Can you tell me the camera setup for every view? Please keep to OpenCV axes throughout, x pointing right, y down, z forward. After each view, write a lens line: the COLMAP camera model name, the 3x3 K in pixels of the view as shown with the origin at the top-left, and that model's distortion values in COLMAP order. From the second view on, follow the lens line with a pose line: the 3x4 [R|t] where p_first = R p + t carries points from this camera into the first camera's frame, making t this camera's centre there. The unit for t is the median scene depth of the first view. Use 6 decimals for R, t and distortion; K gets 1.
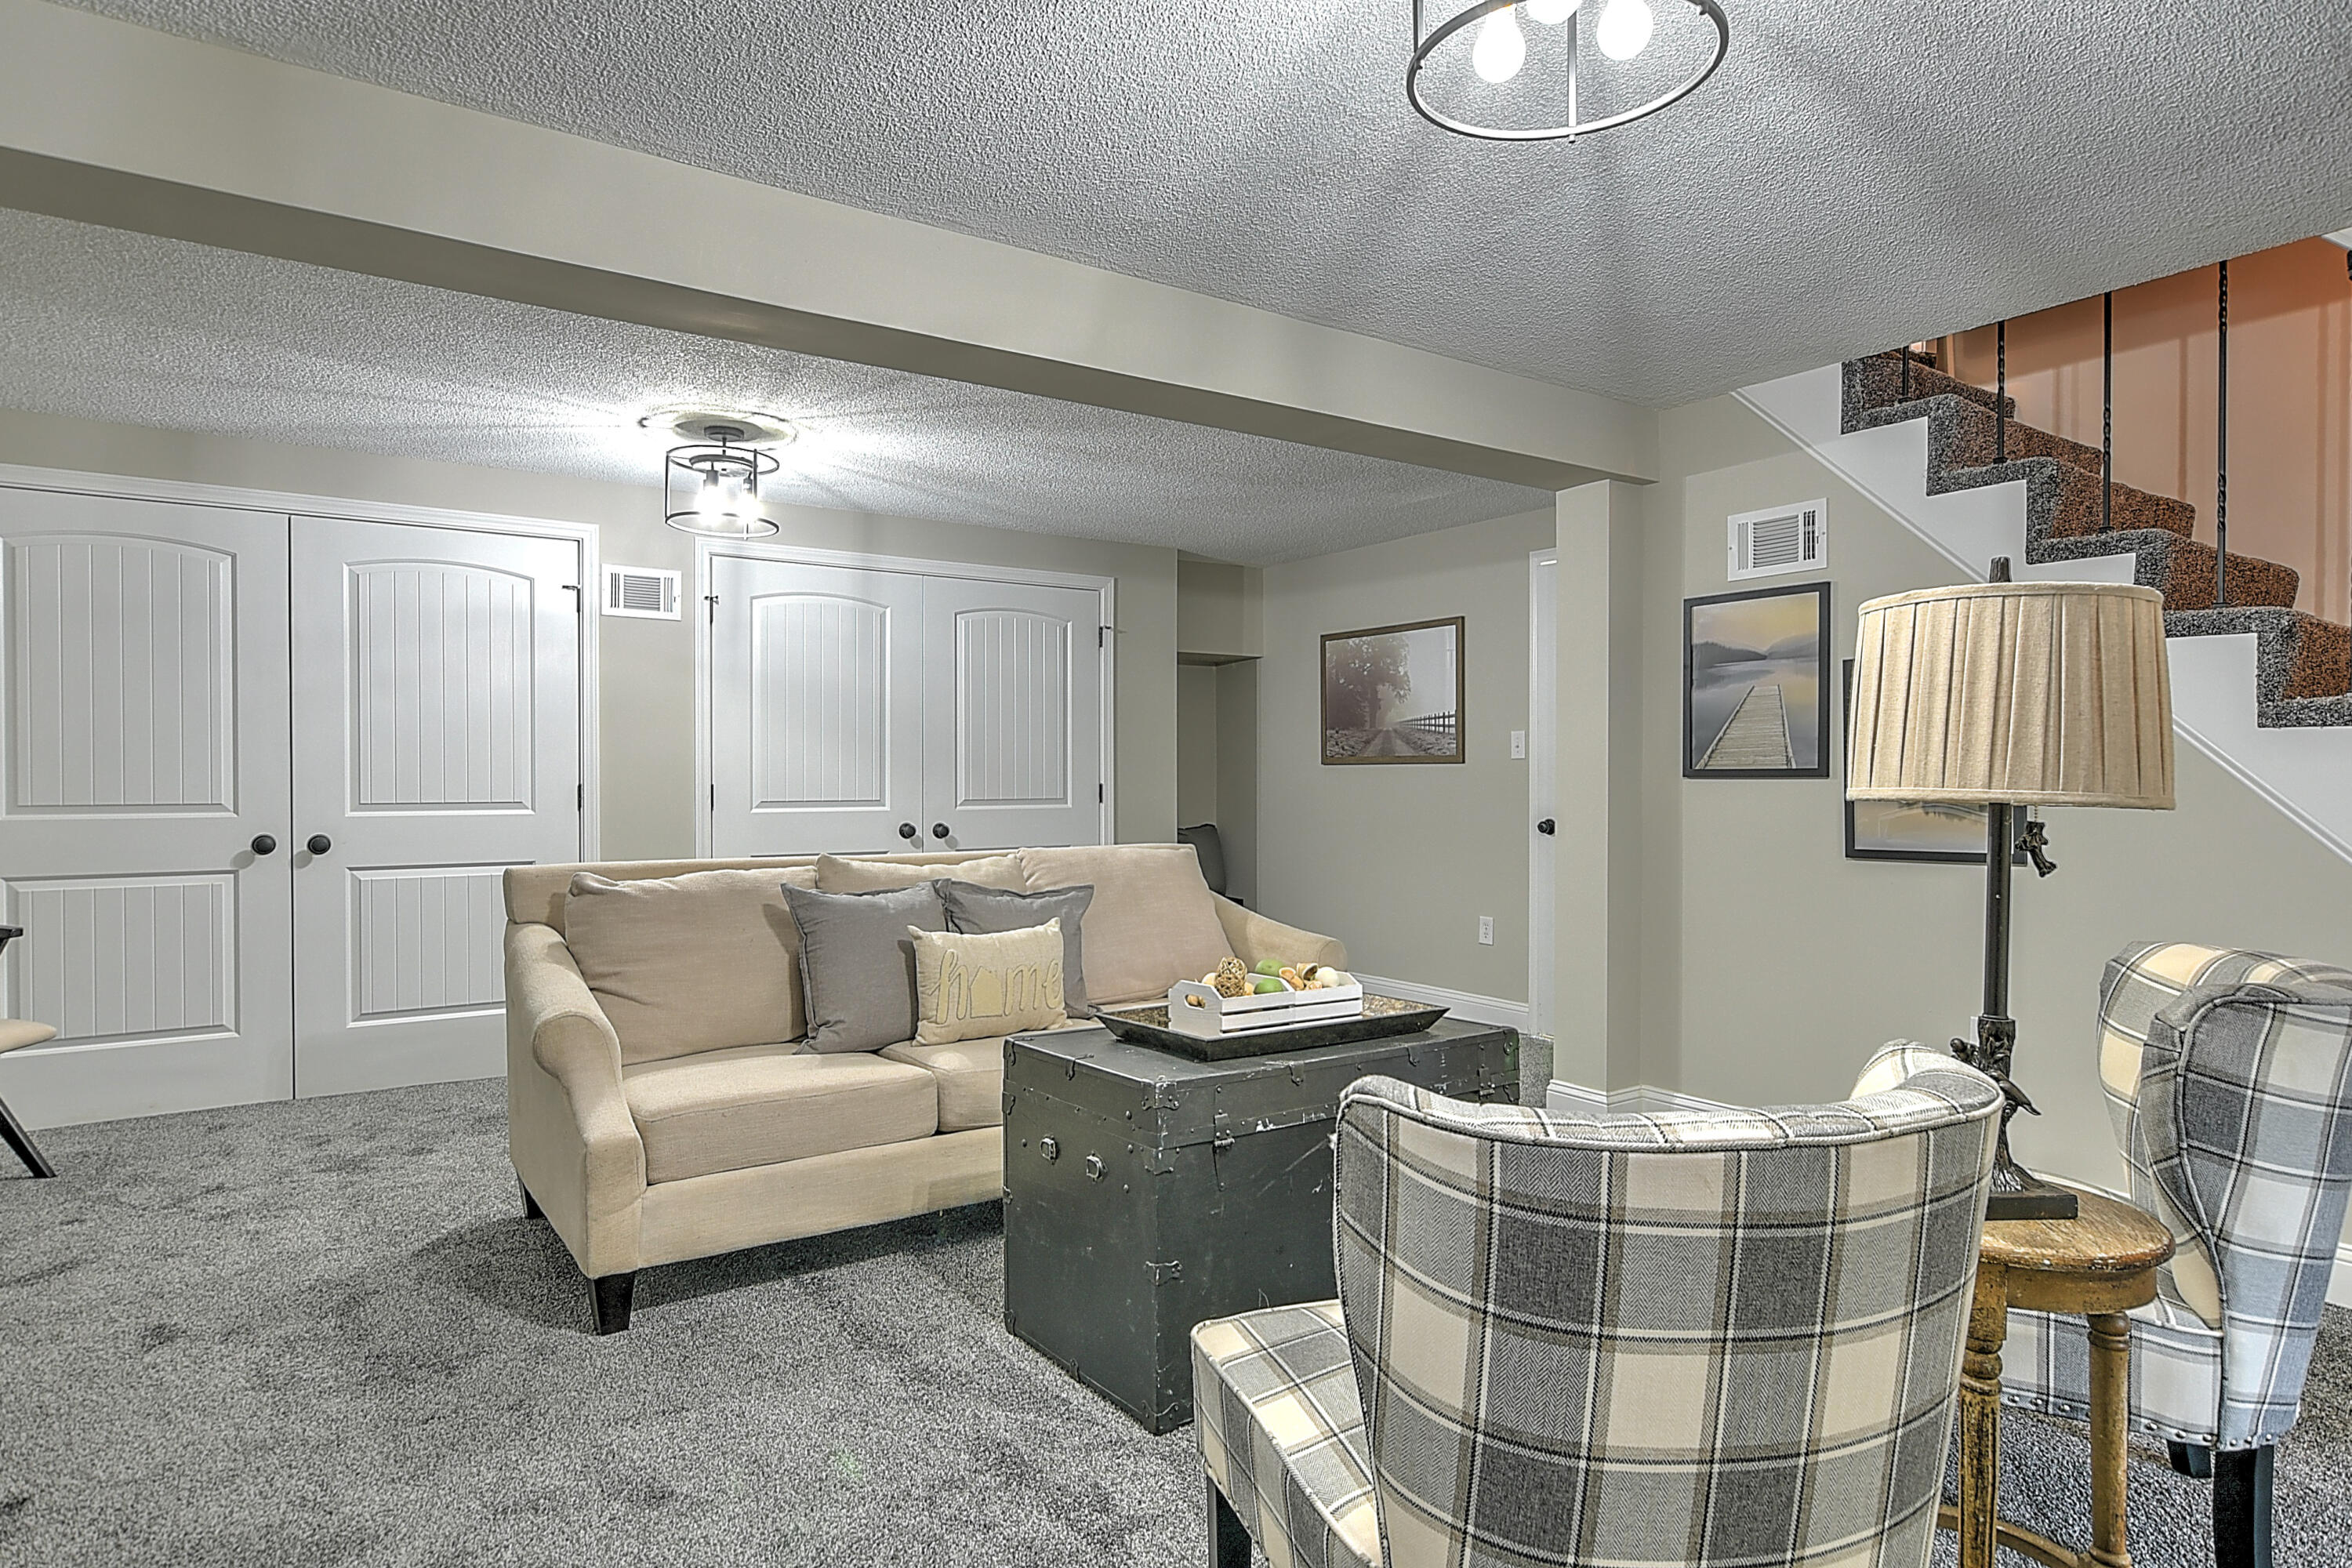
lens RADIAL K [[1297.5, 0, 1159.8], [0, 1297.5, 789.3], [0, 0, 1]] dist [-0.014971, 0.012780]
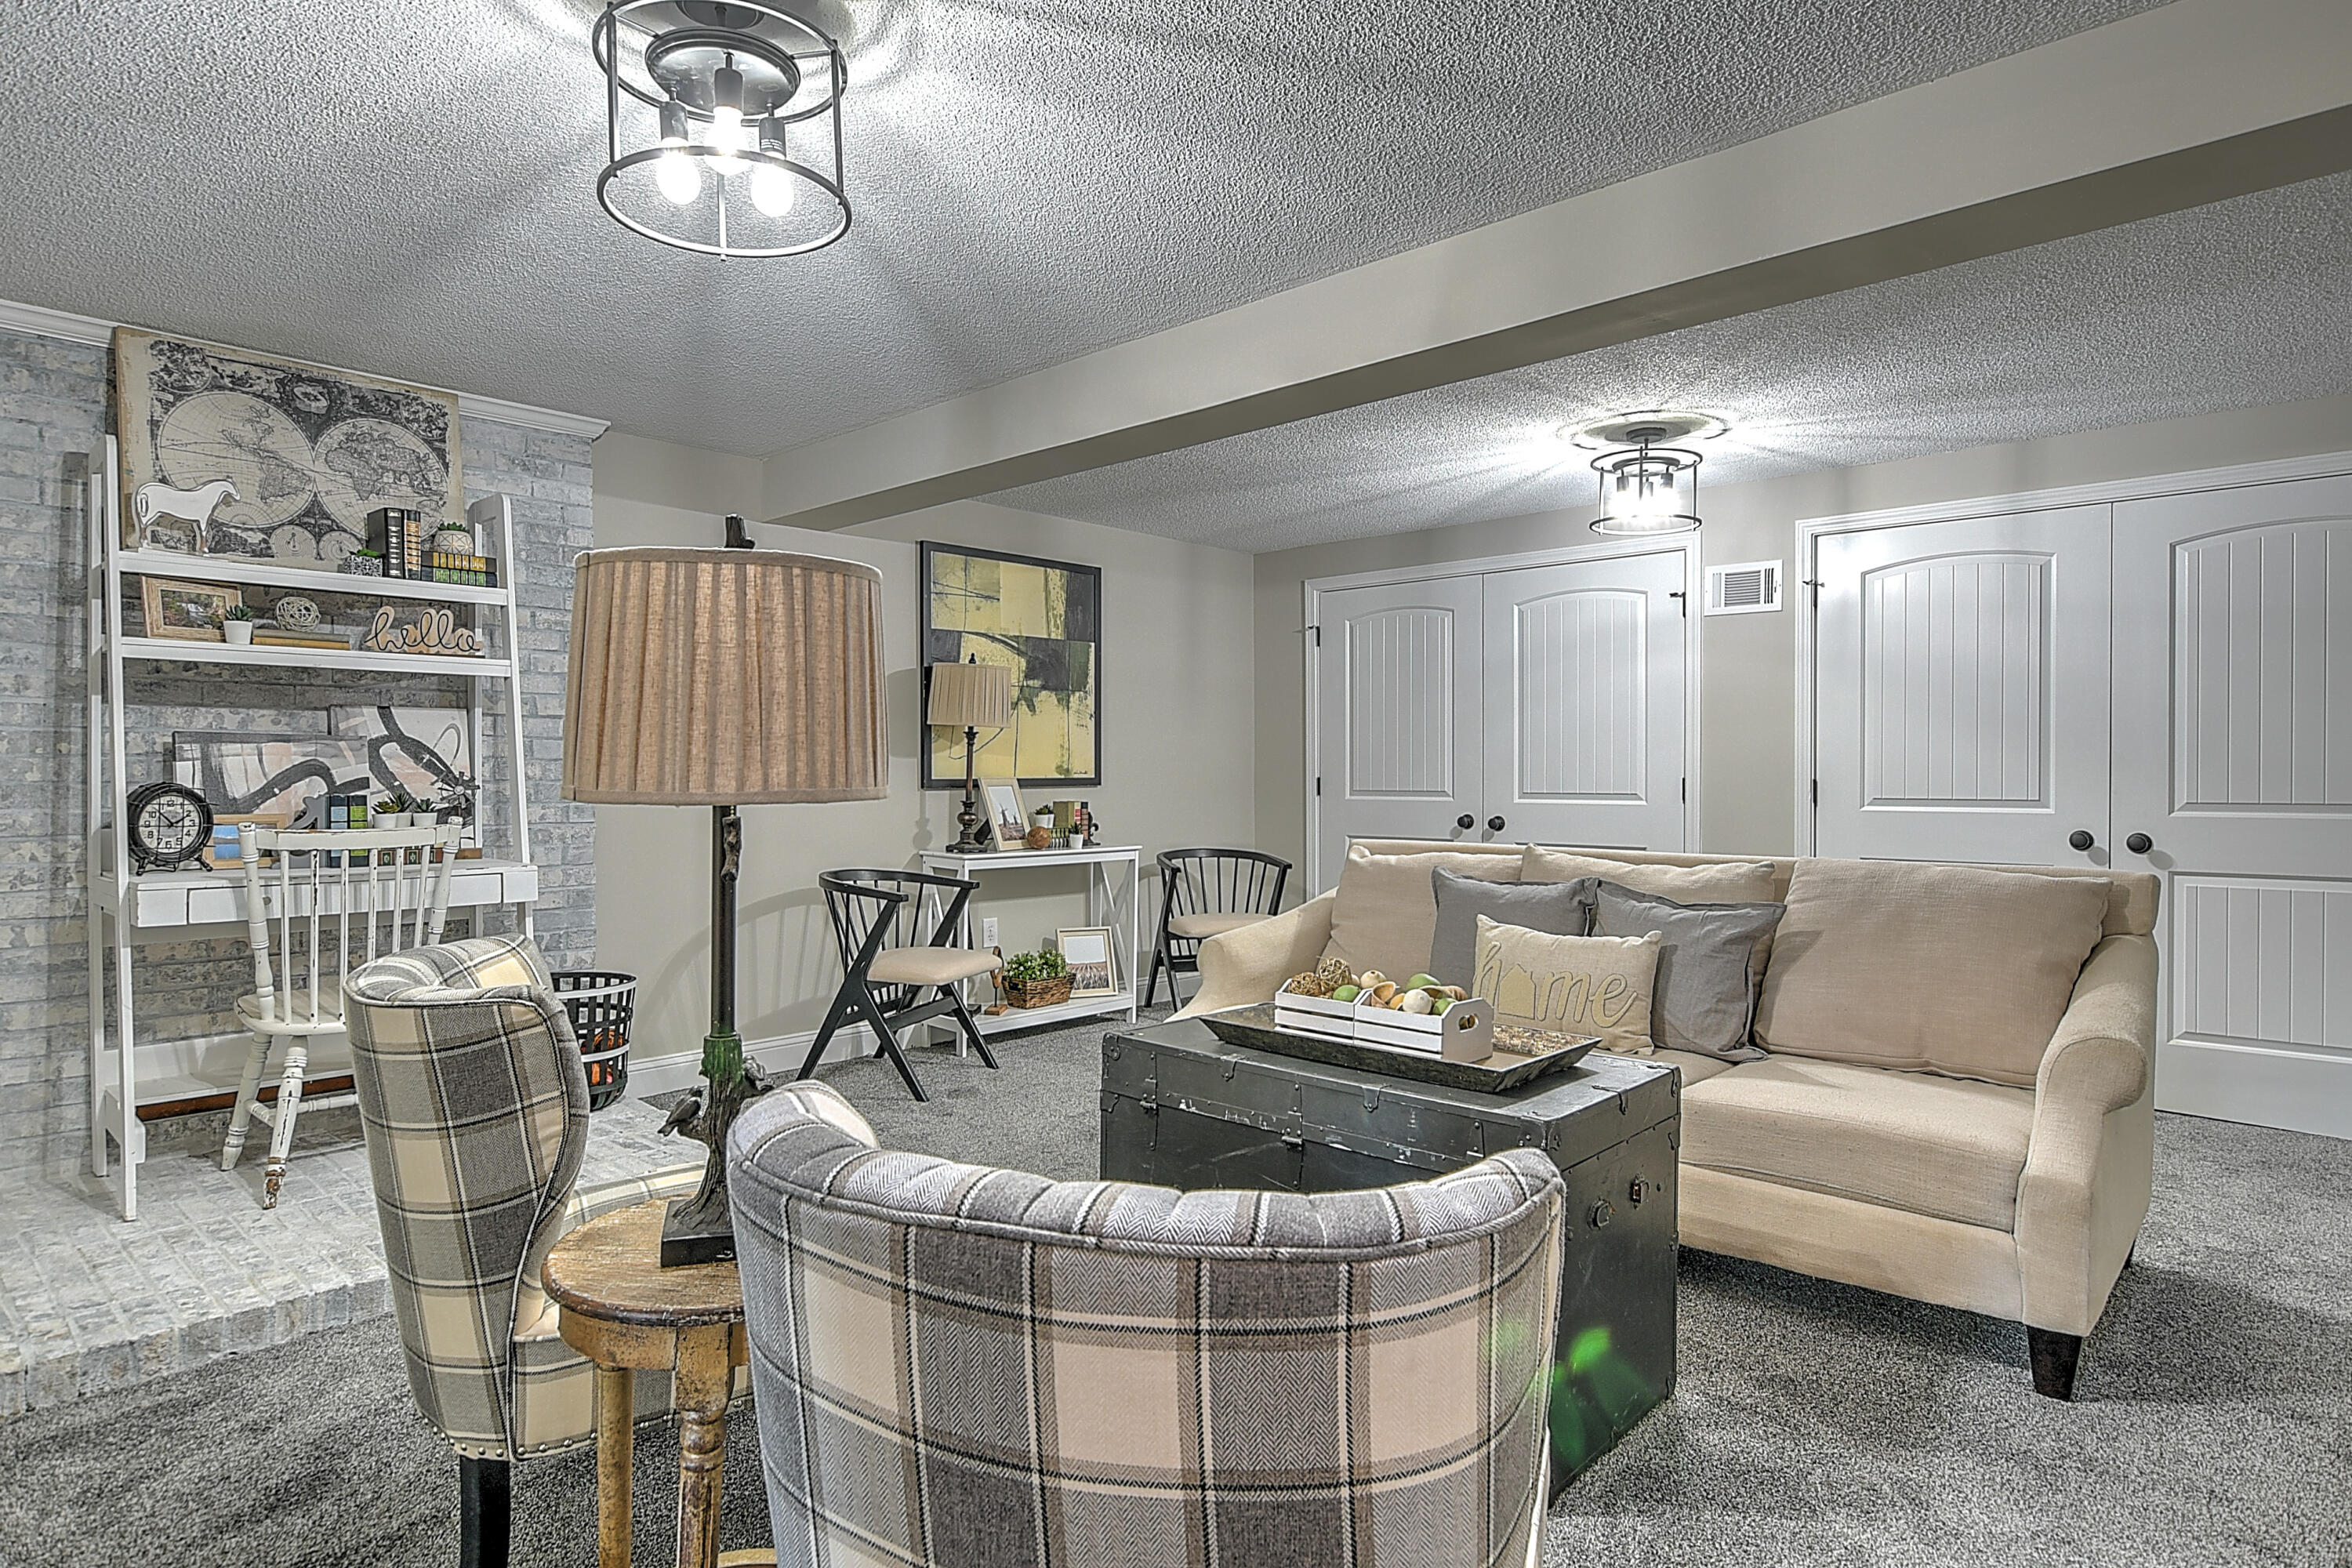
lens RADIAL K [[1297.5, 0, 1159.8], [0, 1297.5, 789.3], [0, 0, 1]] dist [-0.014971, 0.012780]
pose [[0.233953, 0.011416, -0.972181, 0.541187], [-0.007591, 0.999922, 0.009915, -0.002320], [0.972218, 0.005060, 0.234022, 0.368098]]
